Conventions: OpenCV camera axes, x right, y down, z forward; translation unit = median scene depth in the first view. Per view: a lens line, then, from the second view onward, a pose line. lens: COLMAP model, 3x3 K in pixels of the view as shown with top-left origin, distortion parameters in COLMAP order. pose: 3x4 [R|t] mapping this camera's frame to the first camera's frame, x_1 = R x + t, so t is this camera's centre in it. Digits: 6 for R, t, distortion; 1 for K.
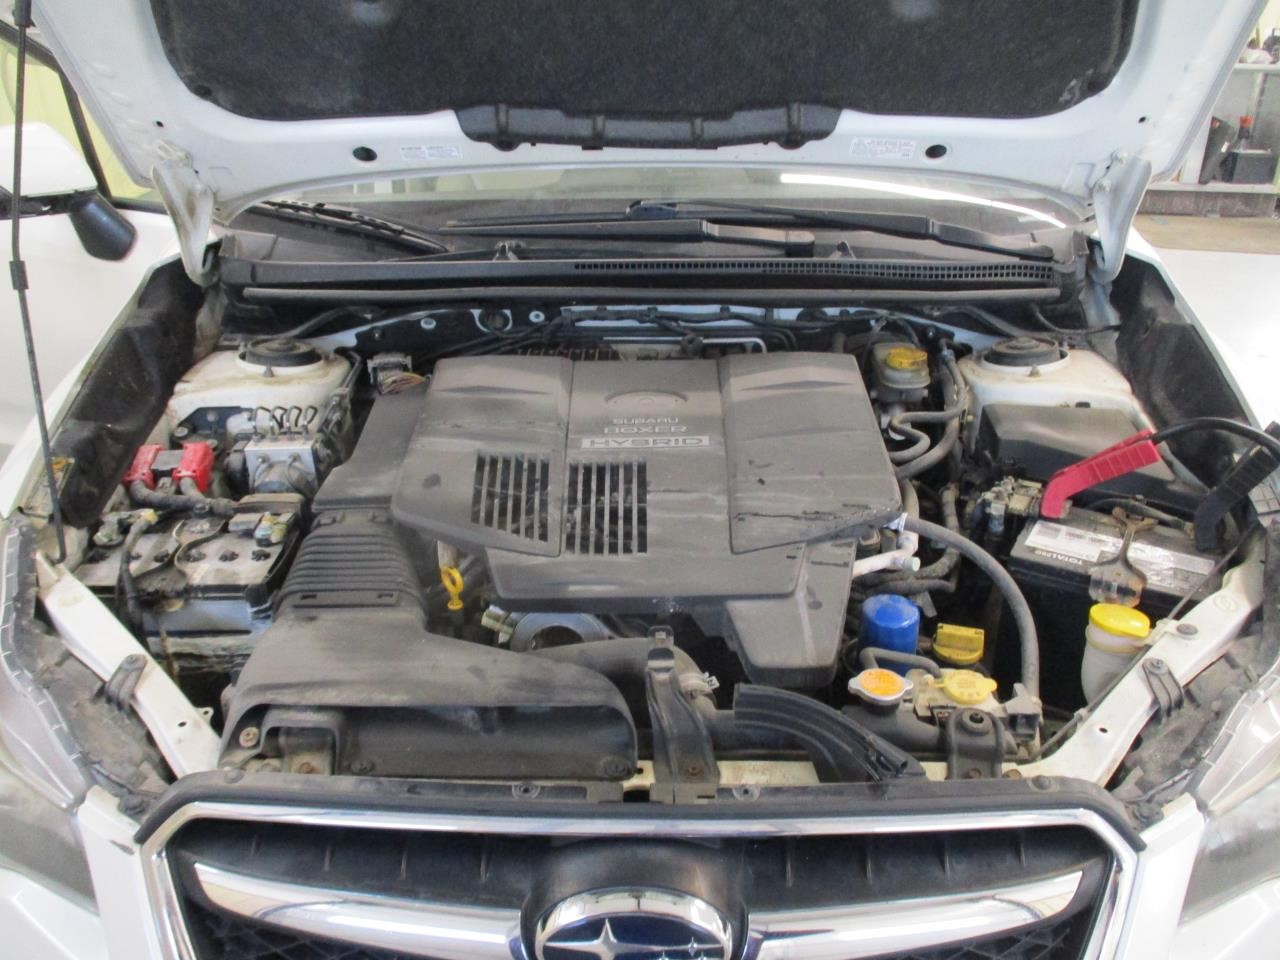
lens RADIAL K [[1057.0, 0, 640.0], [0, 1057.0, 480.0], [0, 0, 1]] dist [-0.043108, 0.003881]
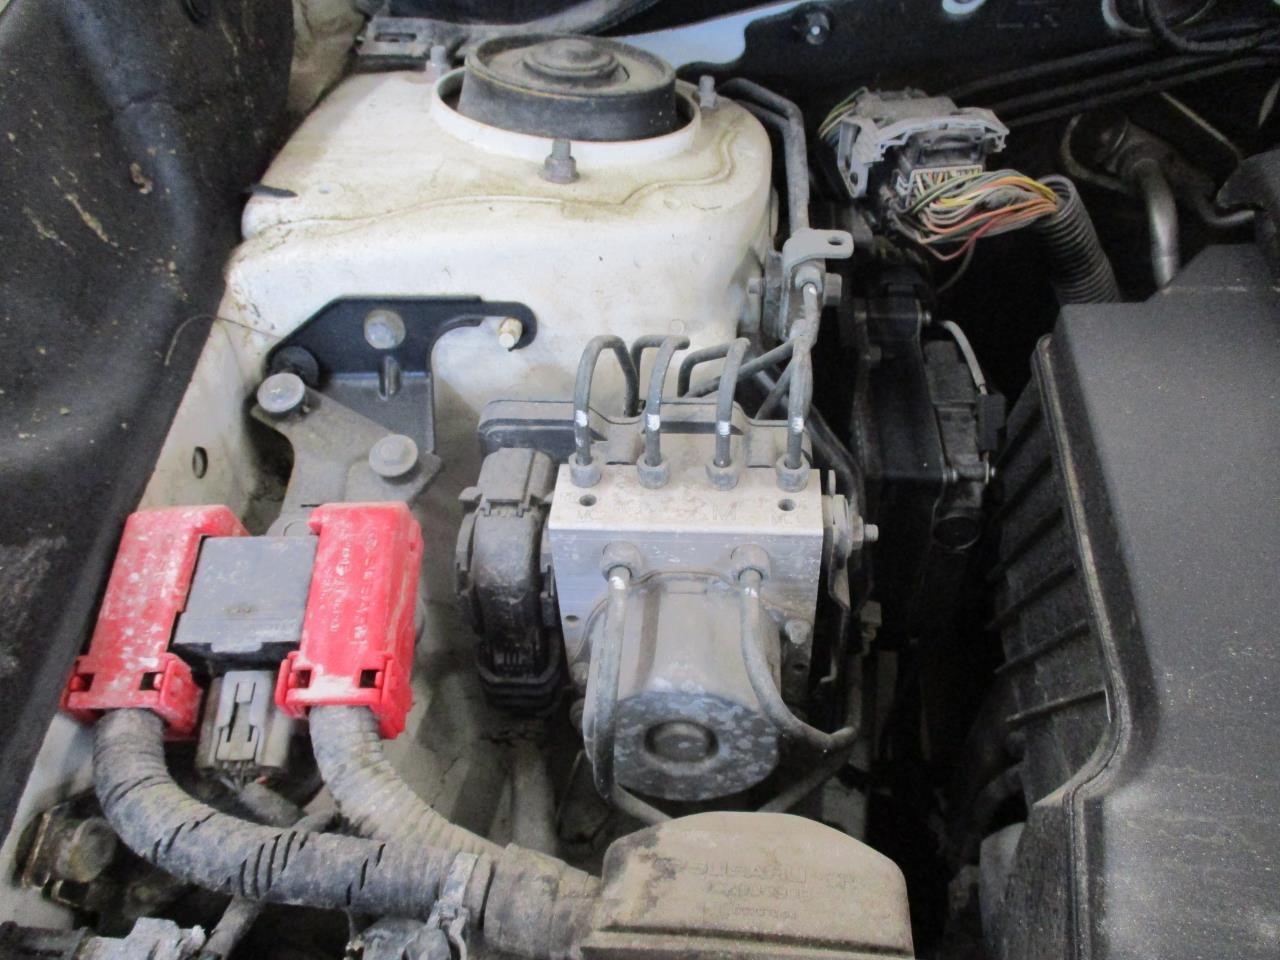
lens RADIAL K [[1057.0, 0, 640.0], [0, 1057.0, 480.0], [0, 0, 1]] dist [-0.043108, 0.003881]
pose [[0.997597, 0.042099, -0.055029, -0.325902], [-0.025726, 0.962519, 0.269992, -0.101614], [0.064333, -0.267927, 0.961289, 0.730917]]
